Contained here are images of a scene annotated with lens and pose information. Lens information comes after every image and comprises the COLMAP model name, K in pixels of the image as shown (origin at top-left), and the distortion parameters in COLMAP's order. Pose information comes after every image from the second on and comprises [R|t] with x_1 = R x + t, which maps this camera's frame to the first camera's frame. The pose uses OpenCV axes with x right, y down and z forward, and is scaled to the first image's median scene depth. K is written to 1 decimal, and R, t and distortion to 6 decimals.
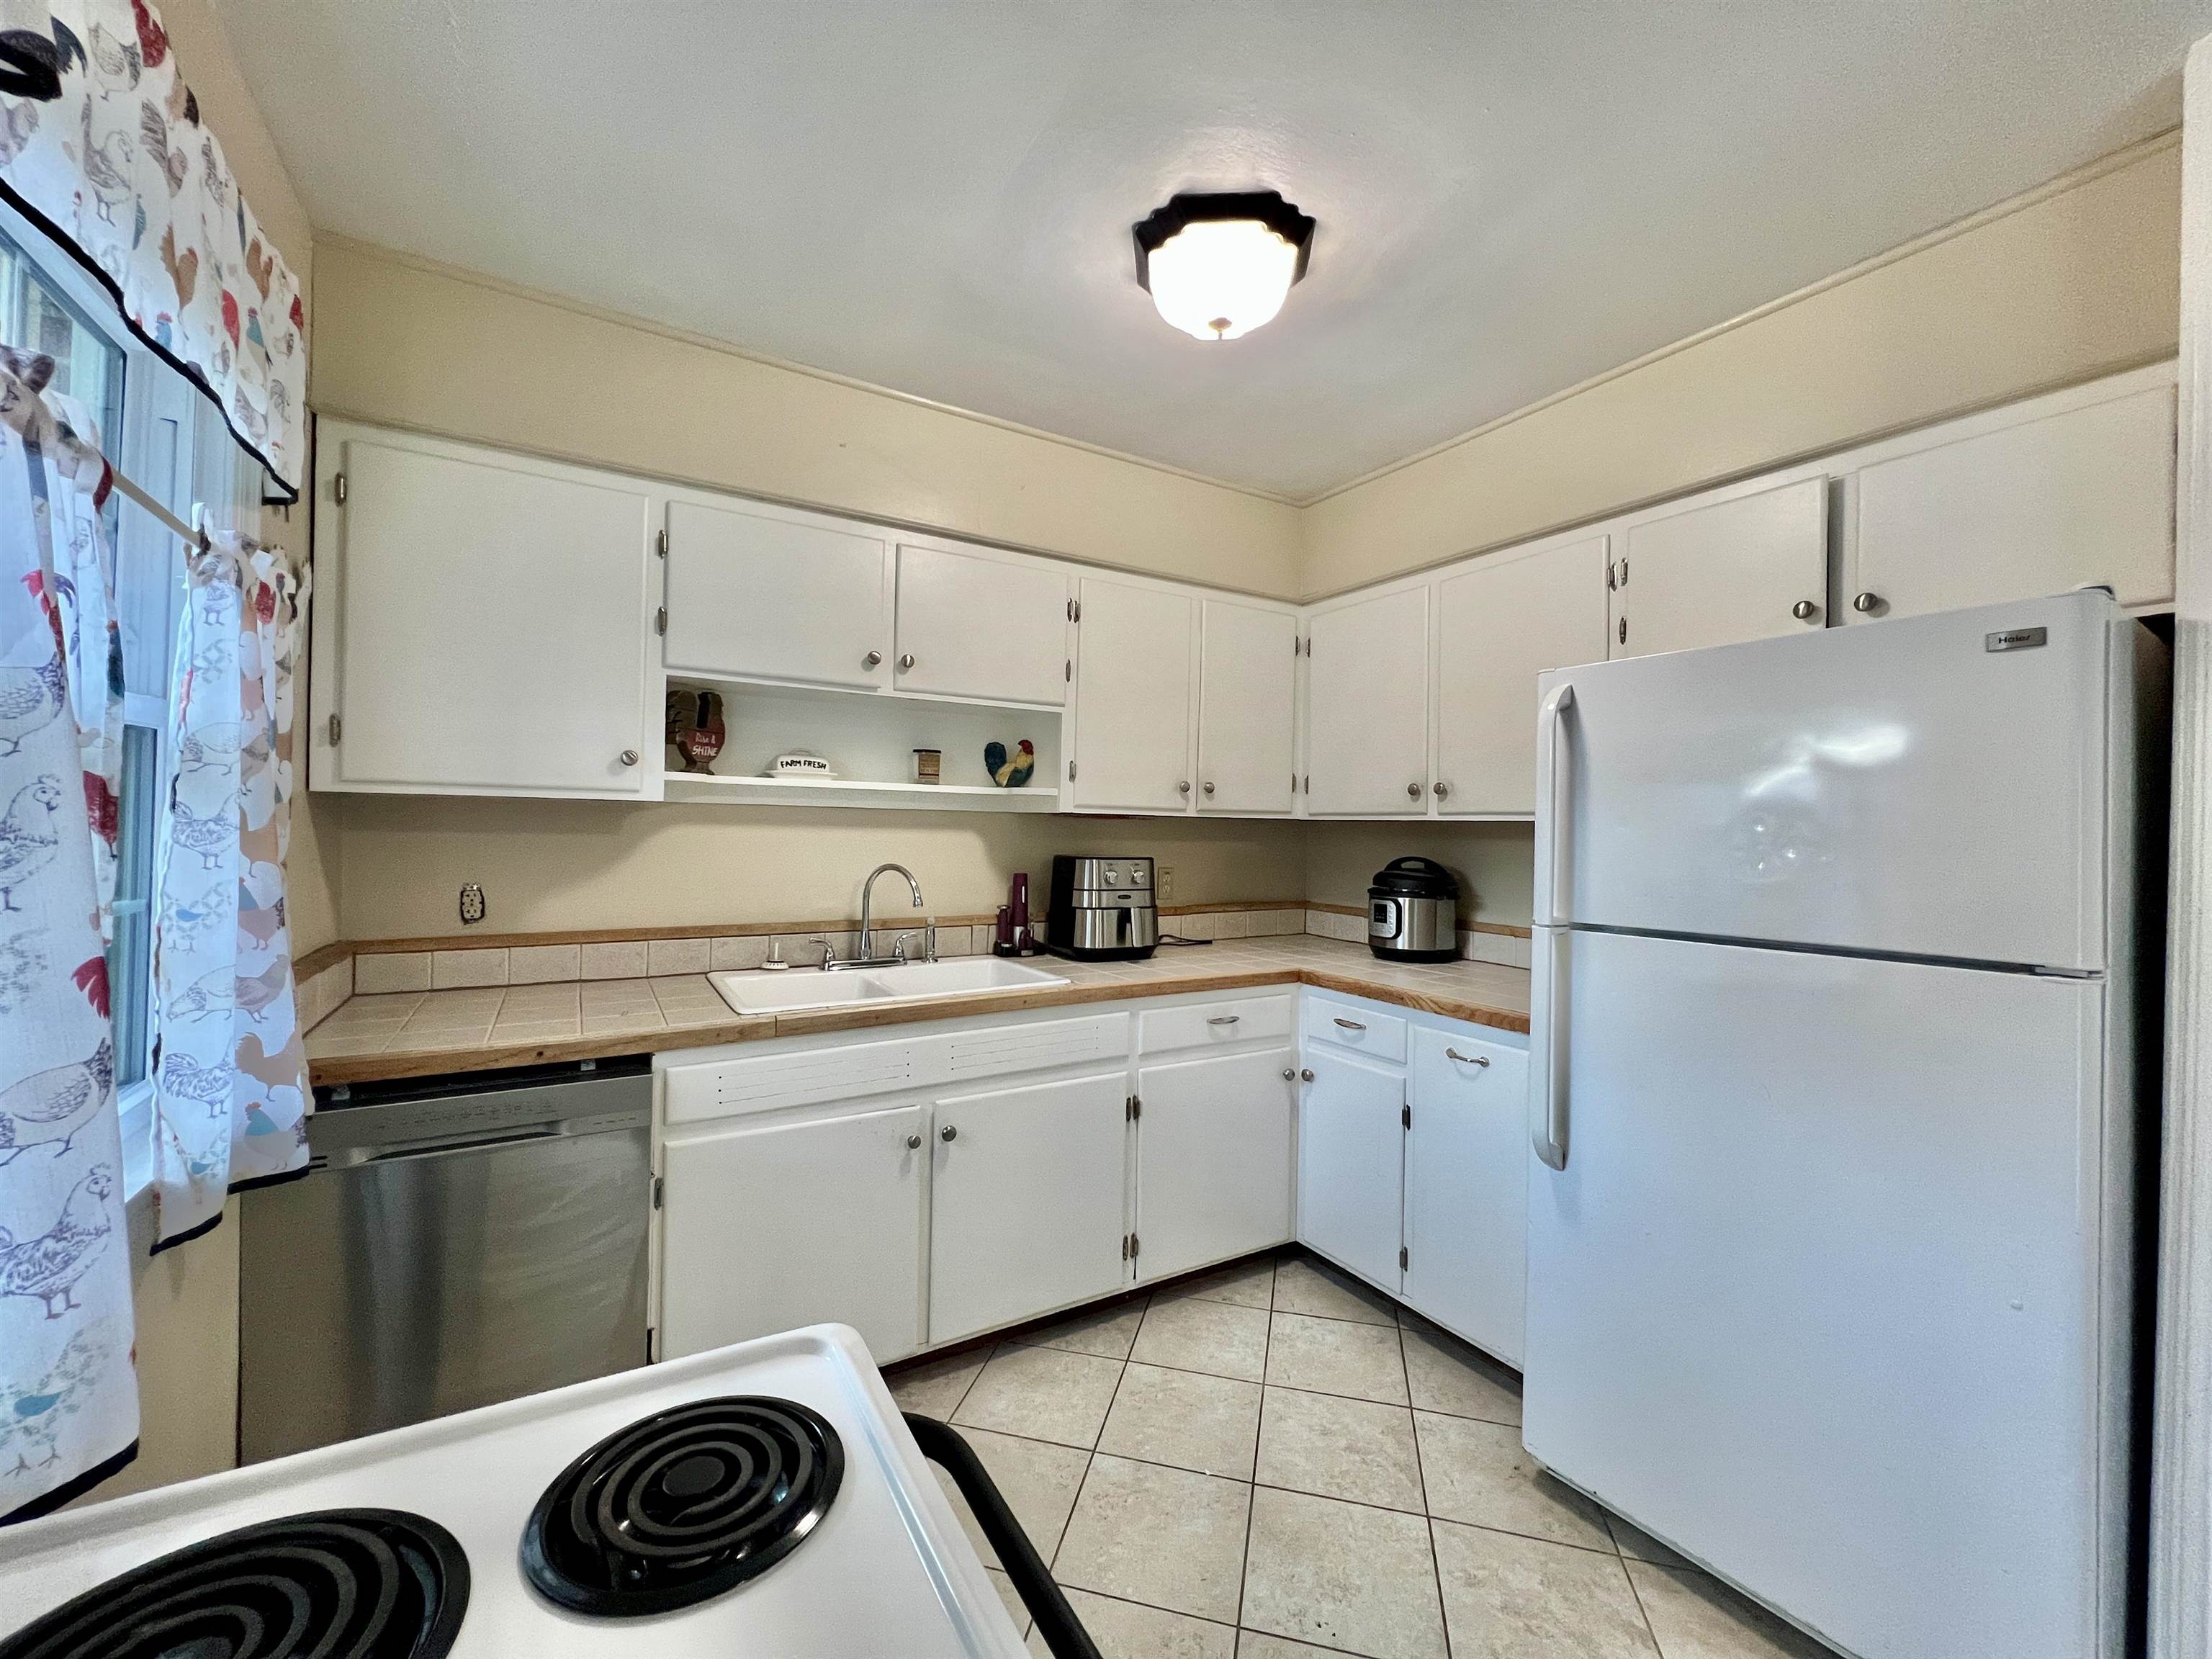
lens RADIAL K [[889.3, 0, 1099.8], [0, 889.3, 816.9], [0, 0, 1]] dist [-0.002361, 0.000598]
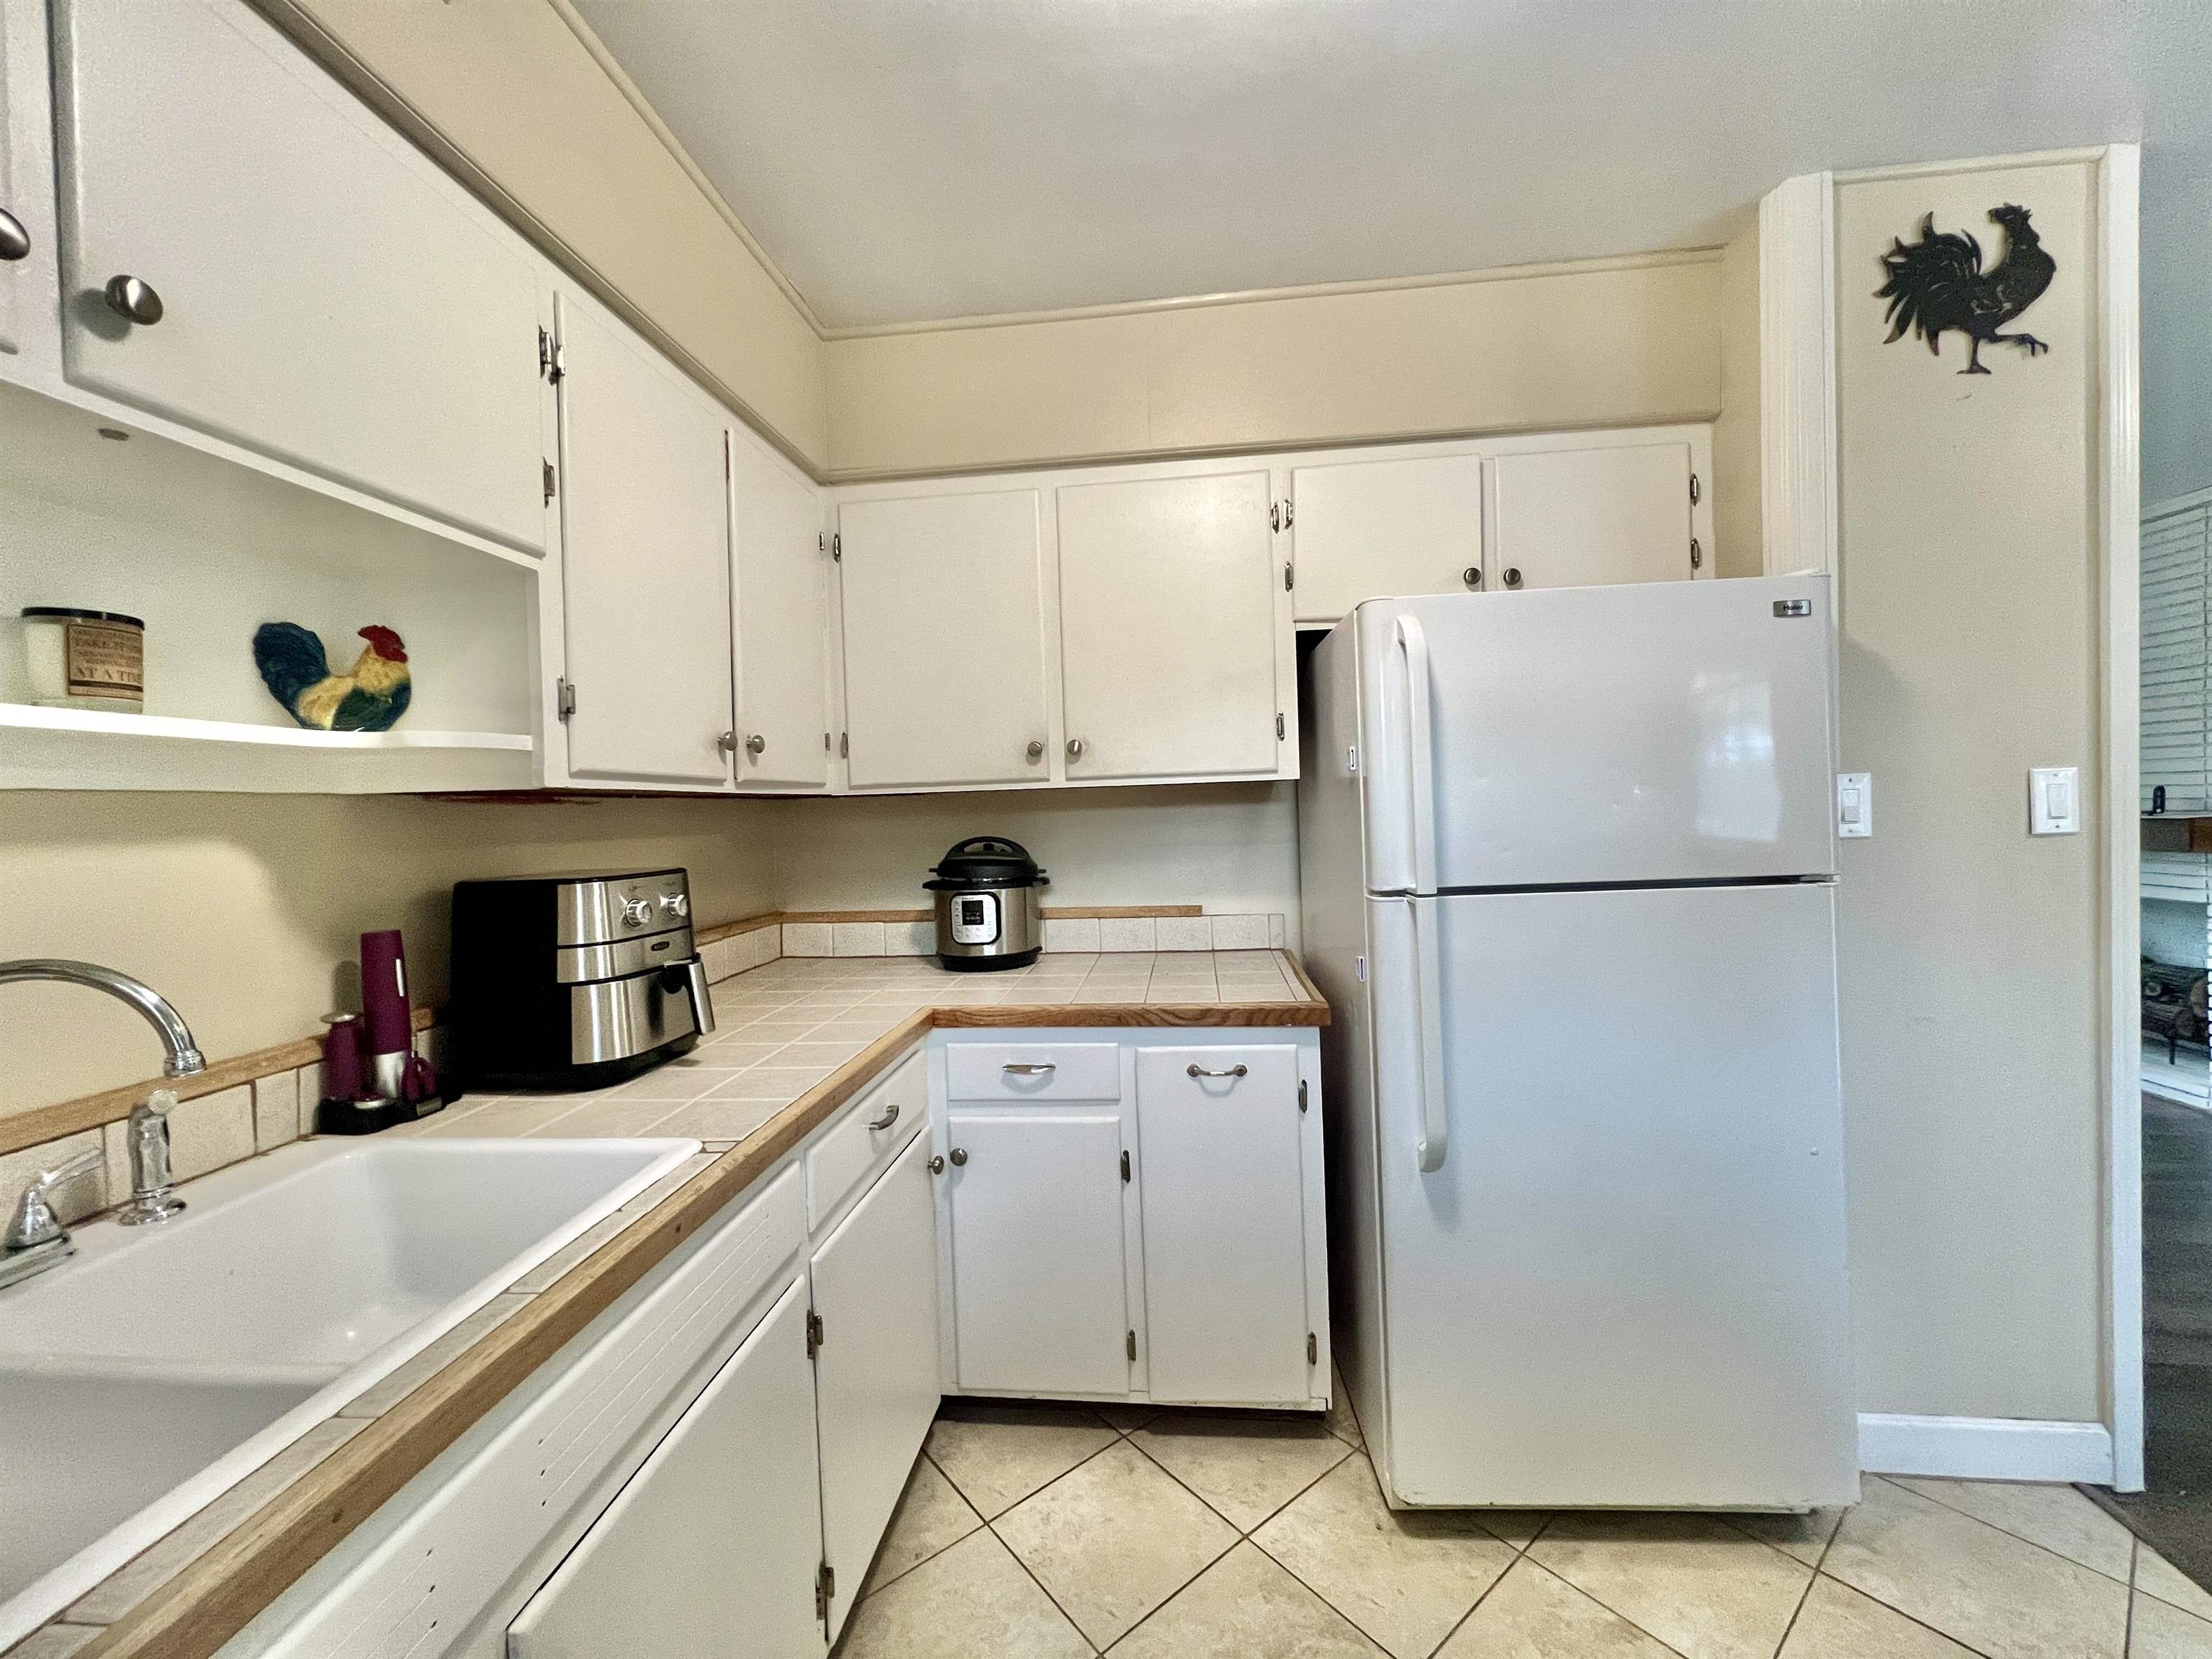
lens RADIAL K [[889.3, 0, 1106.9], [0, 889.3, 823.3], [0, 0, 1]] dist [-0.002361, 0.000598]
pose [[0.597203, -0.052099, 0.800396, -0.232903], [0.034004, 0.998636, 0.039631, 0.005123], [-0.801369, 0.003549, 0.598160, 0.470683]]
